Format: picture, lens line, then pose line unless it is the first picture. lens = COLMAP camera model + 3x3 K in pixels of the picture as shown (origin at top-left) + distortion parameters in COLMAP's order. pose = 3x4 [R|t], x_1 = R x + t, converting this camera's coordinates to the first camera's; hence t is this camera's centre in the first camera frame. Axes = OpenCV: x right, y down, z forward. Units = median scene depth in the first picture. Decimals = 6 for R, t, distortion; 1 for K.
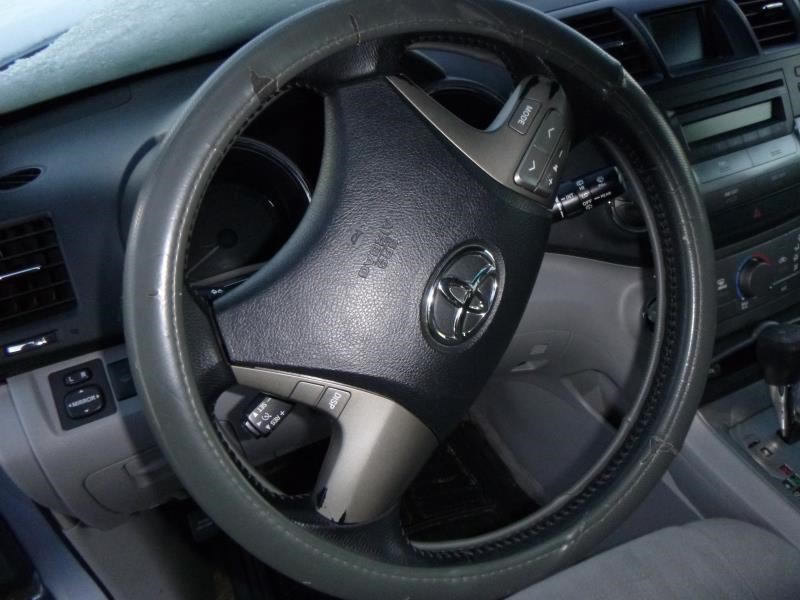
lens RADIAL K [[605.7, 0, 401.3], [0, 605.7, 300.8], [0, 0, 1]] dist [-0.010079, -0.006317]
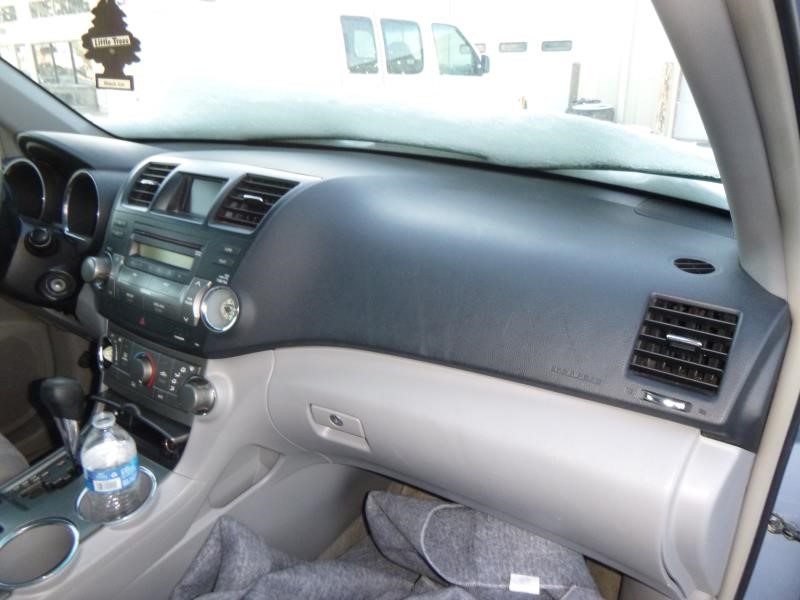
lens RADIAL K [[605.7, 0, 399.8], [0, 605.7, 294.9], [0, 0, 1]] dist [-0.010079, -0.006317]
pose [[0.490519, 0.404944, -0.771629, 1.872301], [-0.506252, 0.853146, 0.125902, -0.652019], [0.709296, 0.328882, 0.623488, 0.518274]]
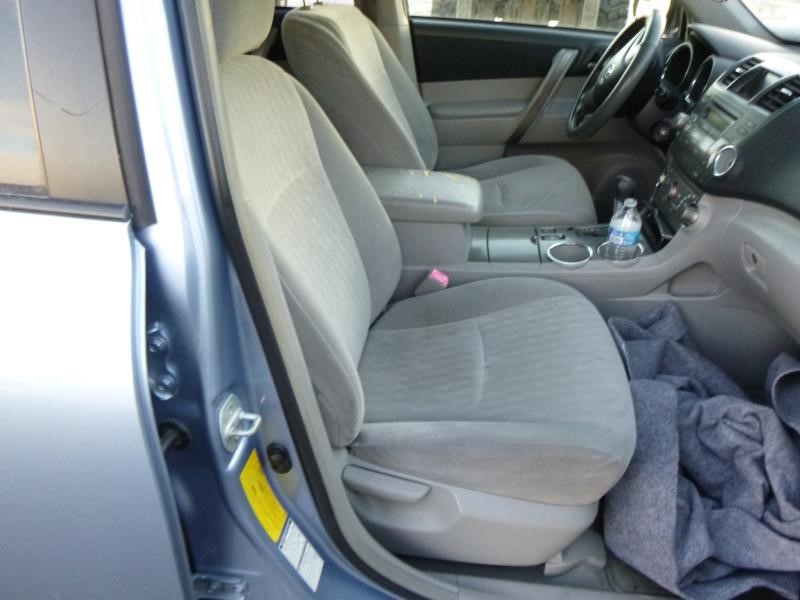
lens RADIAL K [[605.7, 0, 403.1], [0, 605.7, 301.0], [0, 0, 1]] dist [-0.010079, -0.006317]
pose [[-0.542404, 0.512883, -0.665393, 2.727150], [-0.401733, 0.537259, 0.741595, -1.029144], [0.737840, 0.669555, -0.085369, 0.758443]]
